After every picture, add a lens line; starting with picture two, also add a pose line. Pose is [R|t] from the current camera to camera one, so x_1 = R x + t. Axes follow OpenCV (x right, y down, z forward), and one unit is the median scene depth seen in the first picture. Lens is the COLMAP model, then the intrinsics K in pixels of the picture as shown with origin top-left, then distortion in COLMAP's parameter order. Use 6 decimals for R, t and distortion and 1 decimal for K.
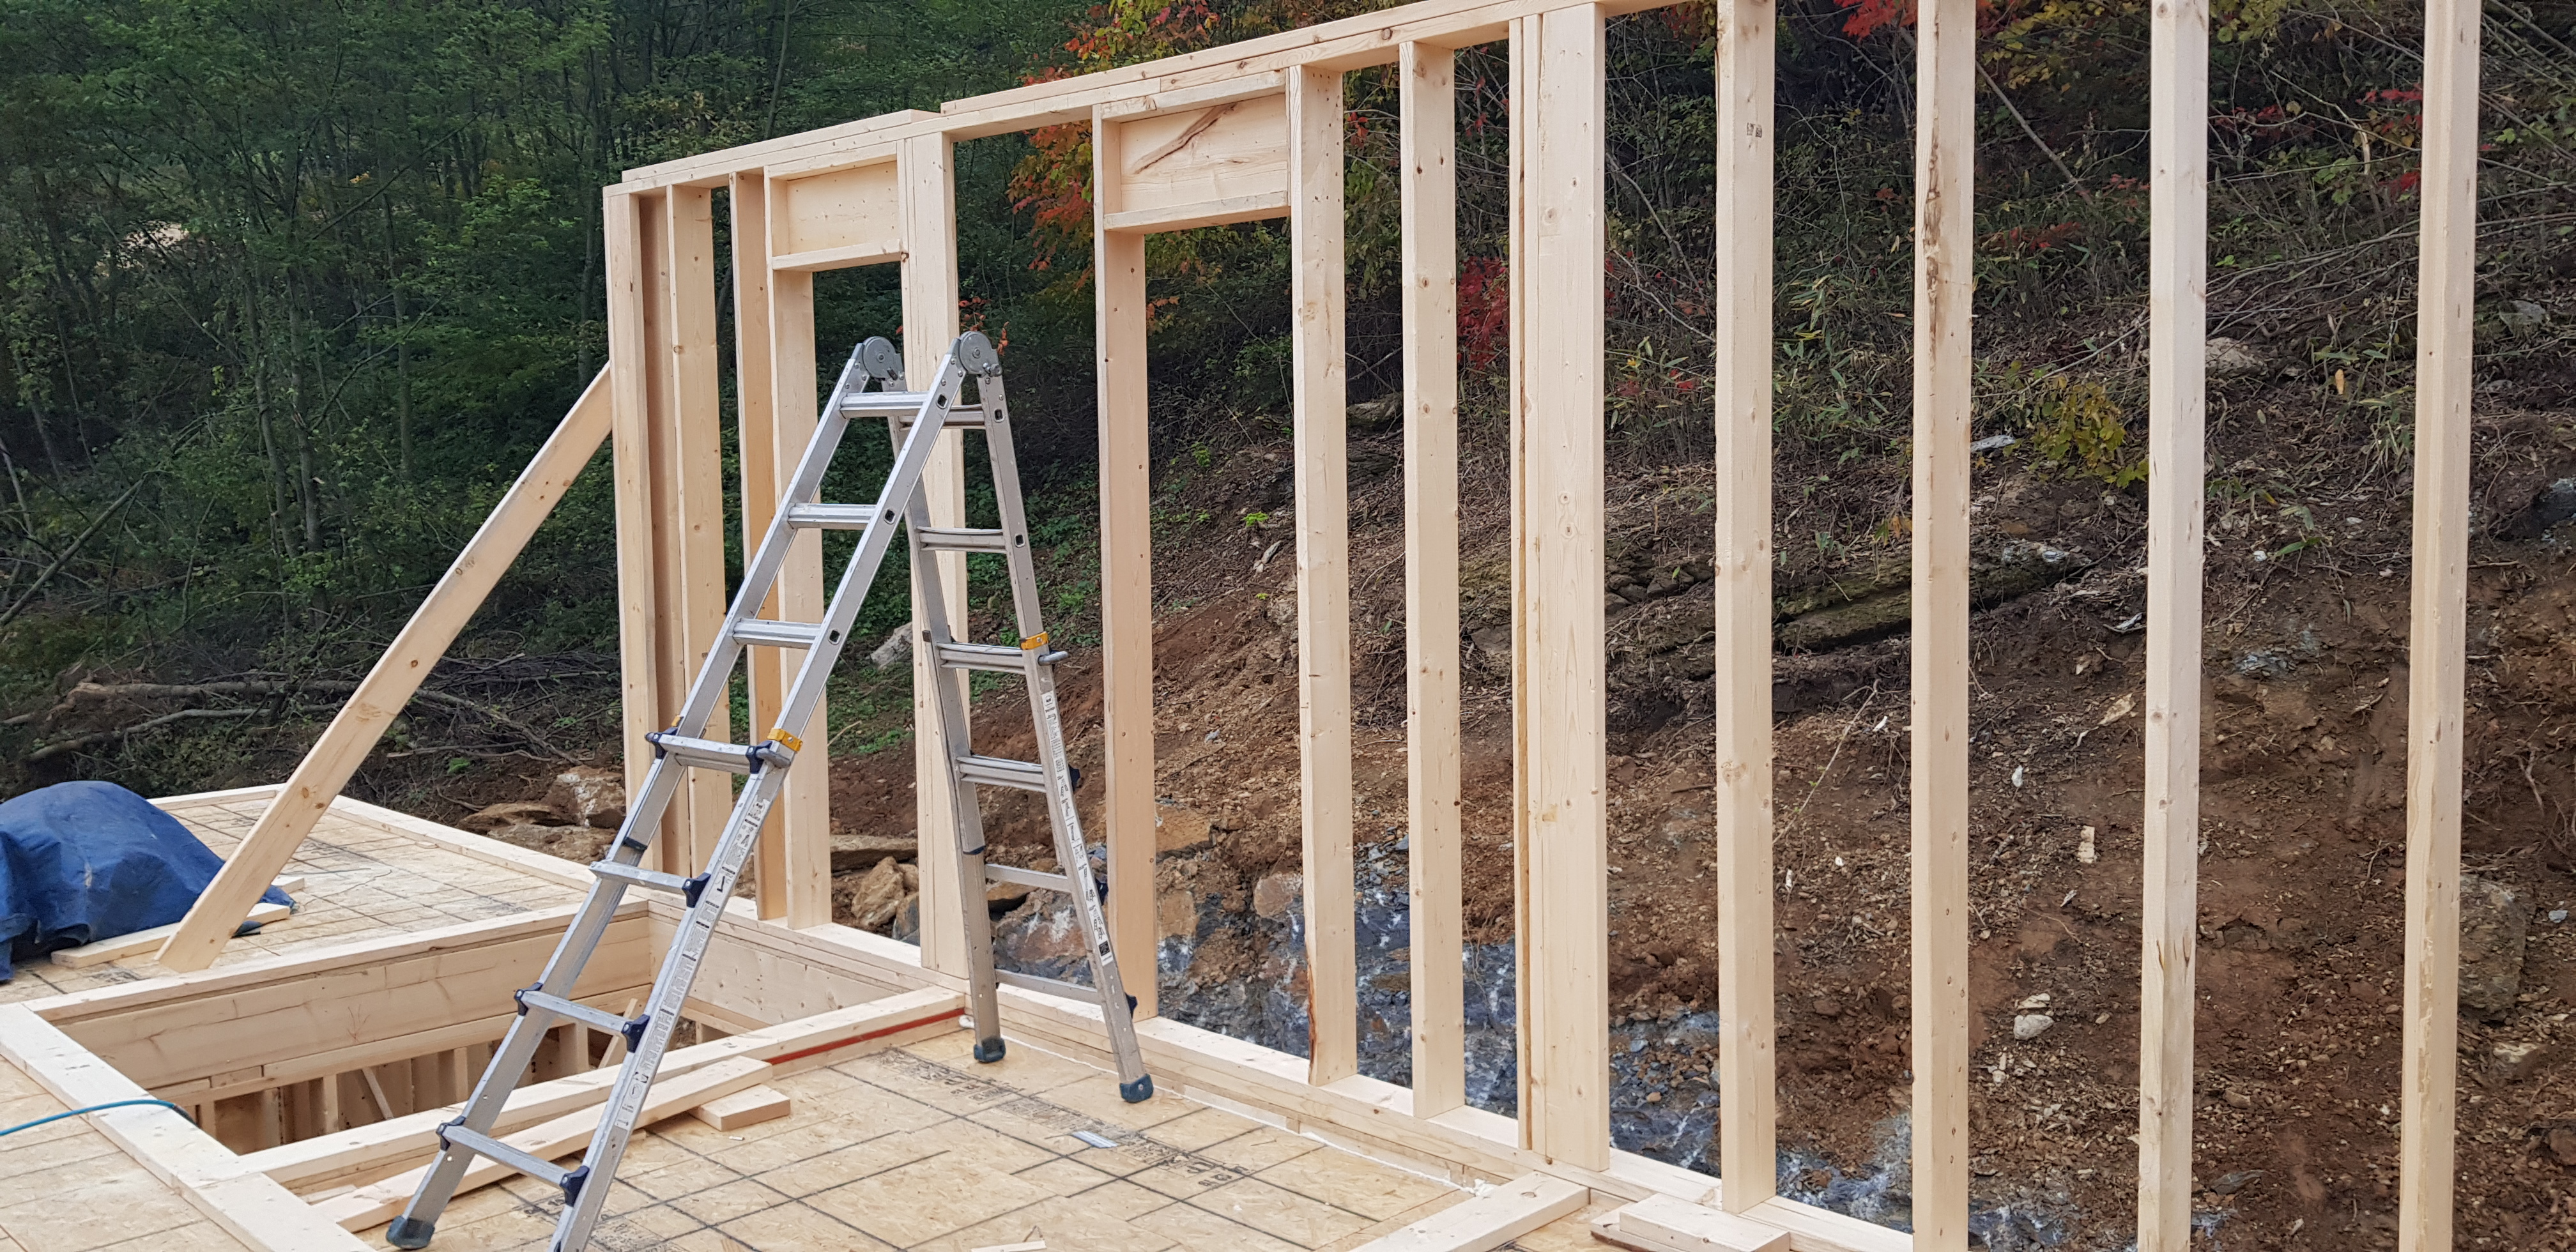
lens RADIAL K [[1963.5, 0, 1287.3], [0, 1963.5, 623.9], [0, 0, 1]] dist [0.013277, -0.011739]
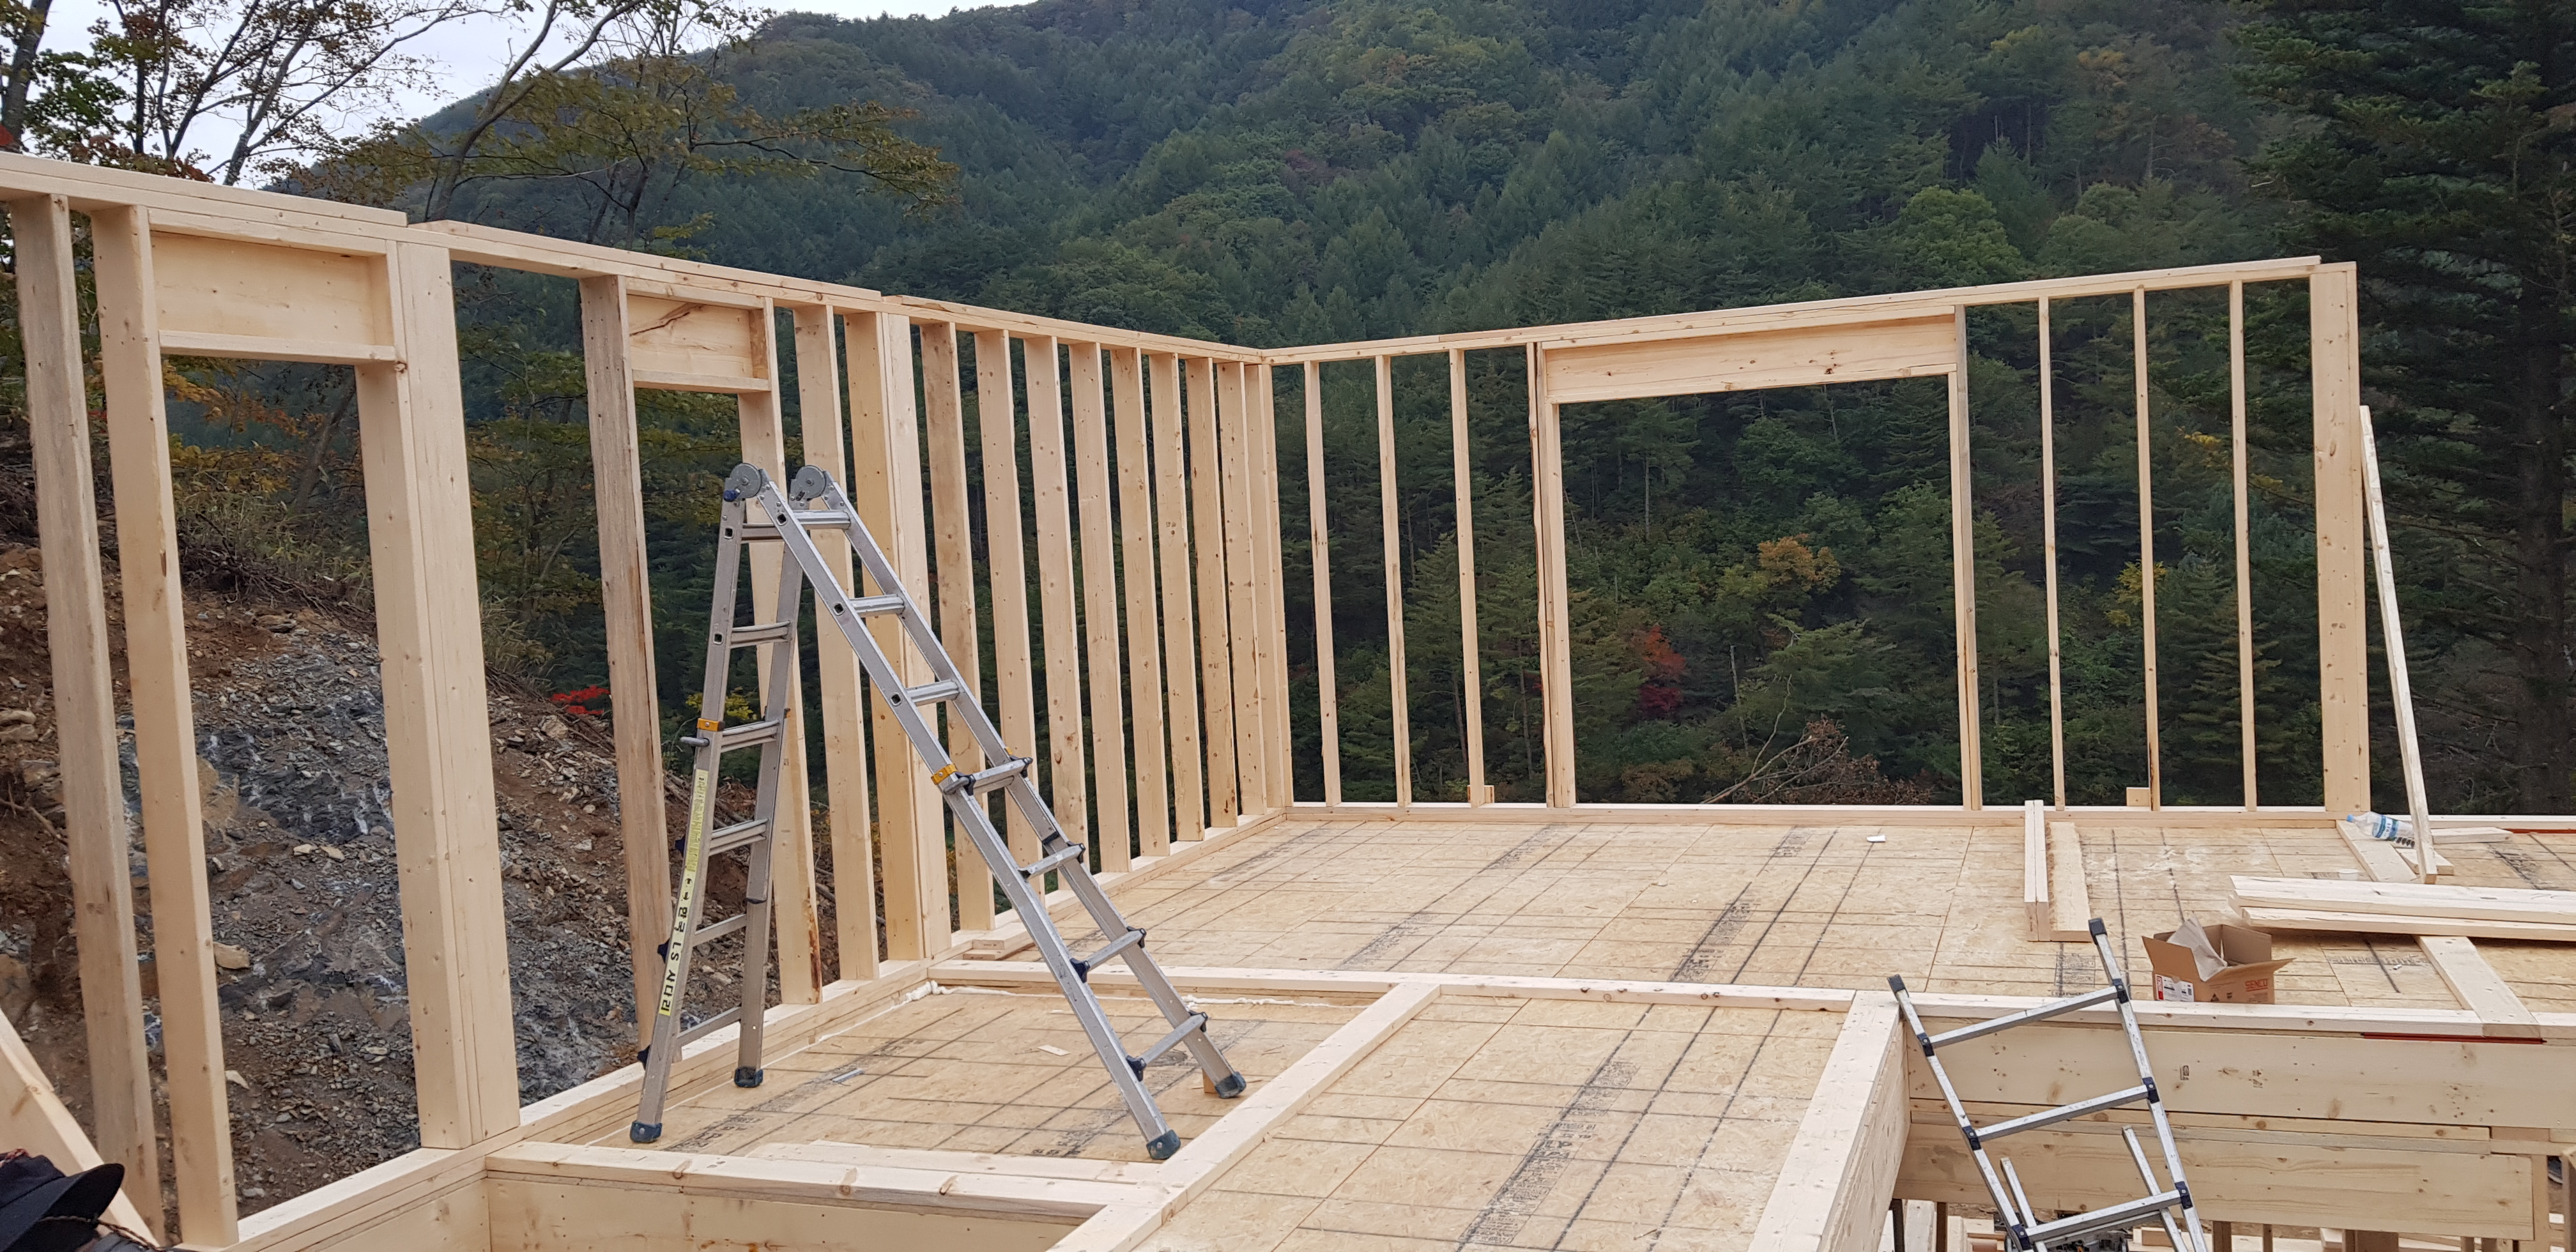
lens RADIAL K [[1963.5, 0, 1292.4], [0, 1963.5, 619.9], [0, 0, 1]] dist [0.013277, -0.011739]
pose [[-0.377103, -0.006044, 0.926152, -1.424425], [0.151385, 0.986128, 0.068075, -0.082931], [-0.913716, 0.165877, -0.370957, 1.163486]]
